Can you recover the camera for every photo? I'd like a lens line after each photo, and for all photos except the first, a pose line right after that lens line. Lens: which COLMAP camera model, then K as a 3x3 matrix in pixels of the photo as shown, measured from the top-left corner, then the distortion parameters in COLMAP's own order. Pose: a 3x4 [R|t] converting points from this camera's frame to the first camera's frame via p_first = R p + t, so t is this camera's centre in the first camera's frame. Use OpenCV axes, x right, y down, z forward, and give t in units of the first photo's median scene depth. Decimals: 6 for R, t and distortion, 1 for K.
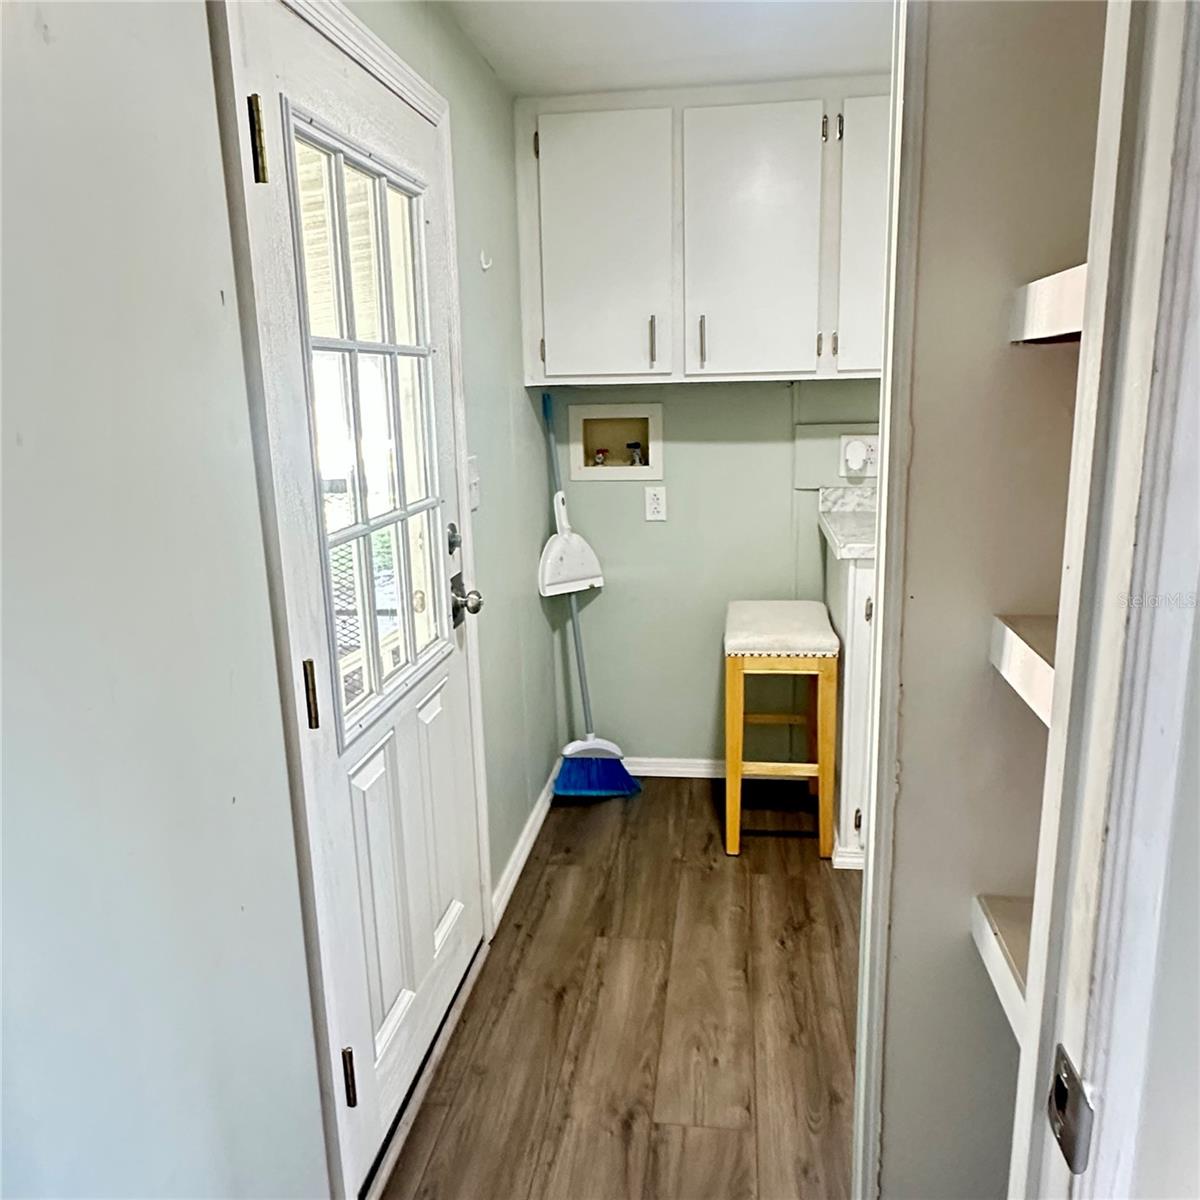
lens RADIAL K [[964.7, 0, 601.3], [0, 964.7, 603.2], [0, 0, 1]] dist [-0.006770, 0.006227]
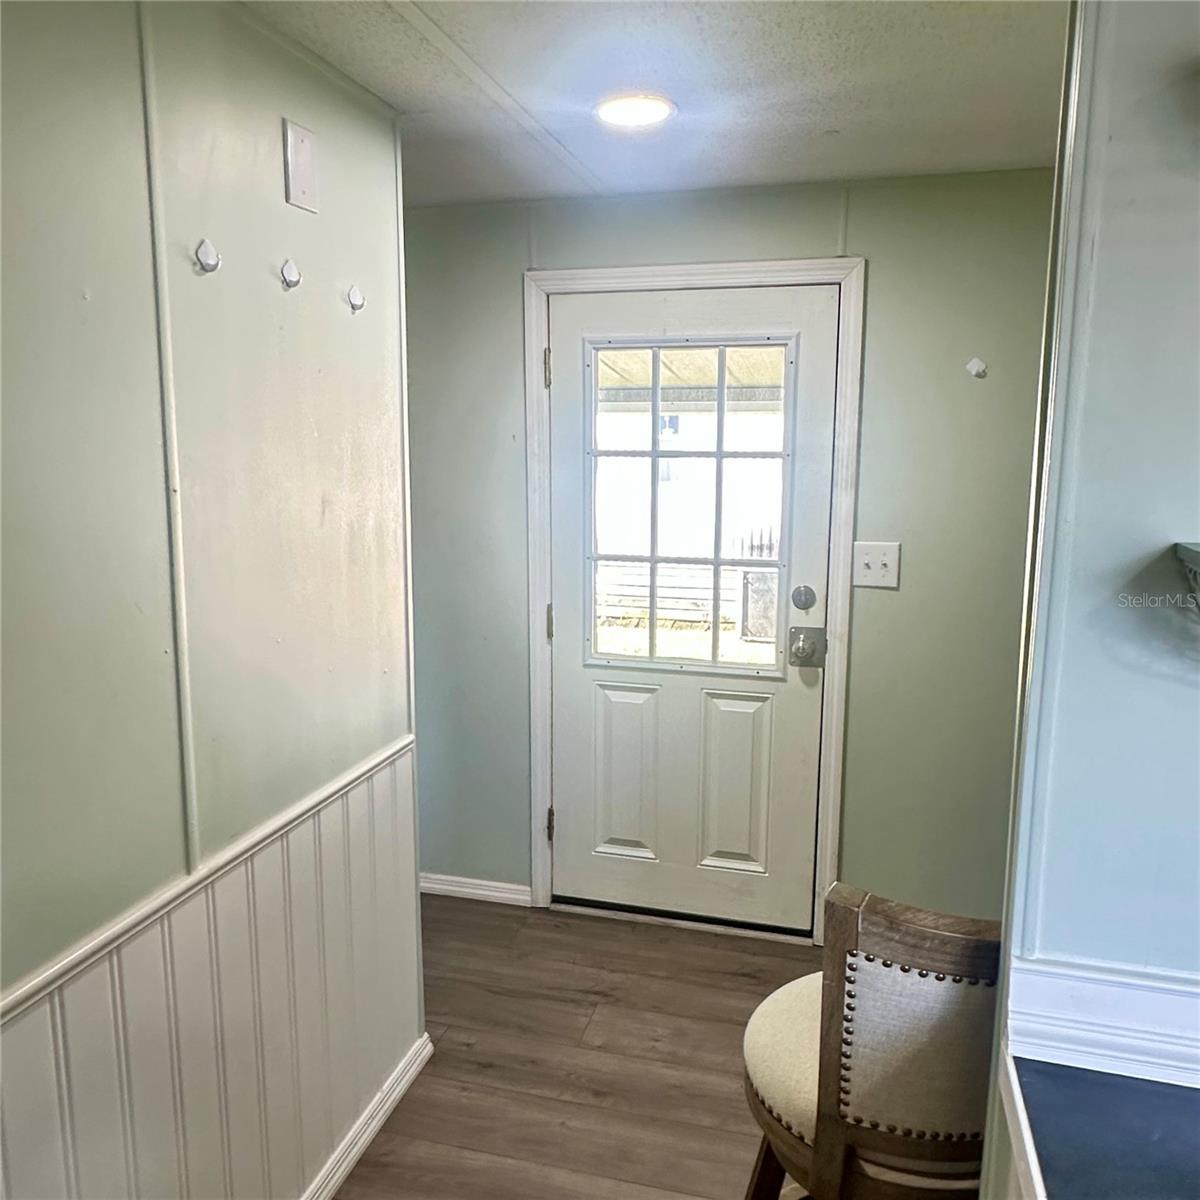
lens RADIAL K [[964.7, 0, 596.5], [0, 964.7, 596.3], [0, 0, 1]] dist [-0.006770, 0.006227]
pose [[-0.128543, 0.188535, -0.973618, 1.149940], [-0.218426, 0.952271, 0.213239, -0.285628], [0.967351, 0.240073, -0.081227, 0.852261]]
